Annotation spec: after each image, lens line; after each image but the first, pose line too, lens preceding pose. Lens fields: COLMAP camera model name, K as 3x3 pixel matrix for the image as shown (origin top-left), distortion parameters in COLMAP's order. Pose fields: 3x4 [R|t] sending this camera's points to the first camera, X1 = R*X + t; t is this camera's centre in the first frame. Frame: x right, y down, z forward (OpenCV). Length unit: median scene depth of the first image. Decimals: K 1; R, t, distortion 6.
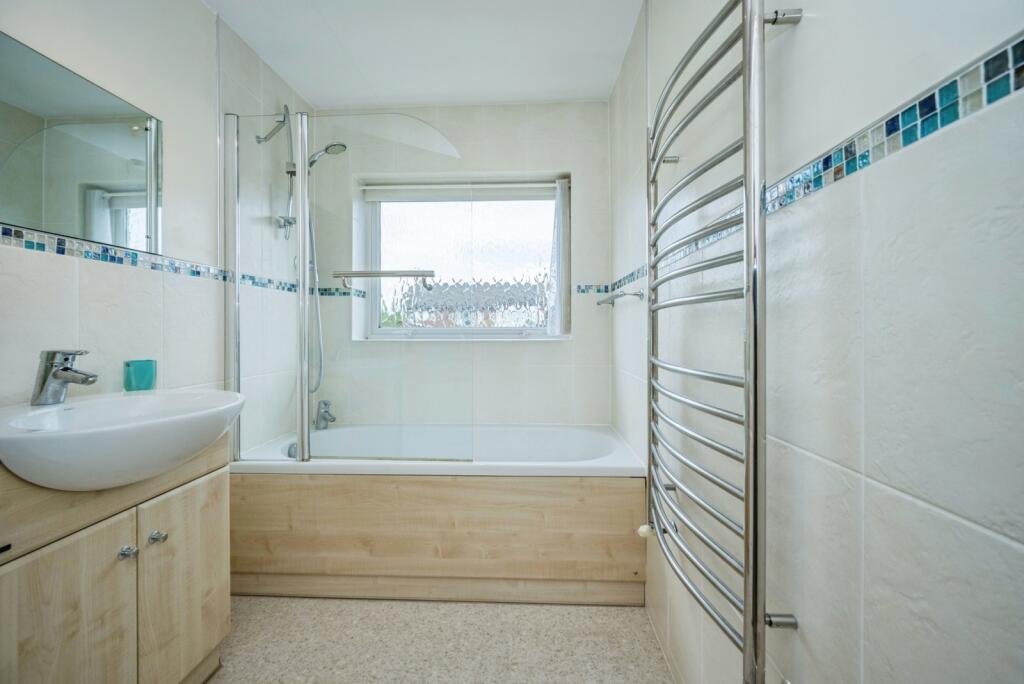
lens RADIAL K [[406.0, 0, 512.7], [0, 406.0, 335.5], [0, 0, 1]] dist [-0.001995, 0.000740]
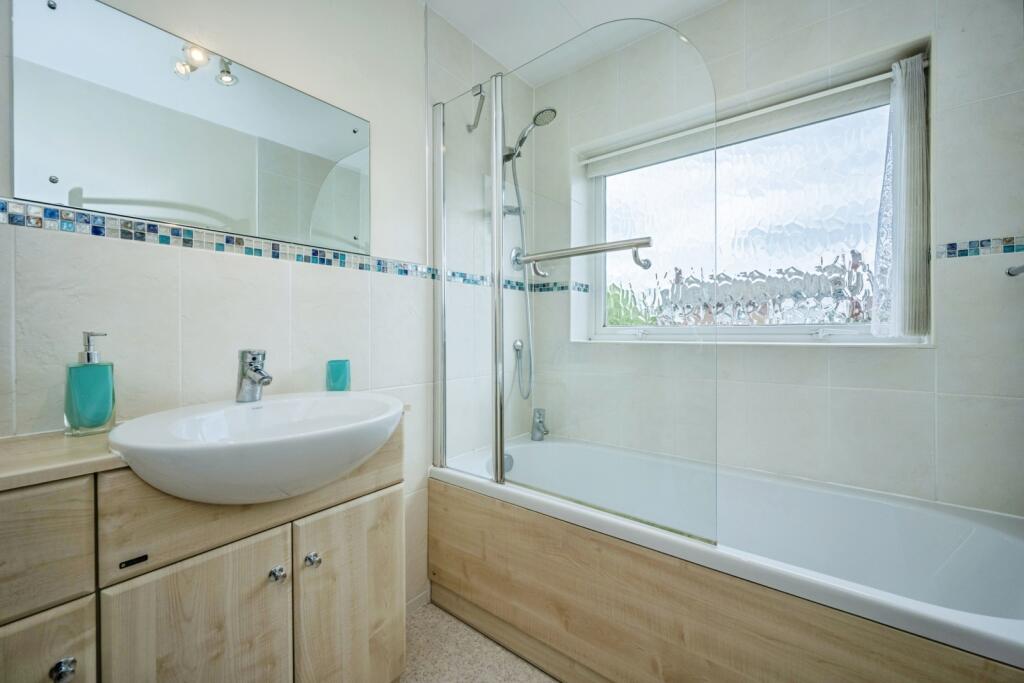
lens RADIAL K [[406.0, 0, 511.2], [0, 406.0, 334.6], [0, 0, 1]] dist [-0.001995, 0.000740]
pose [[0.814543, 0.001788, -0.580100, 0.001956], [-0.003748, 0.999991, -0.002181, -0.000652], [0.580090, 0.003950, 0.814542, 0.339539]]
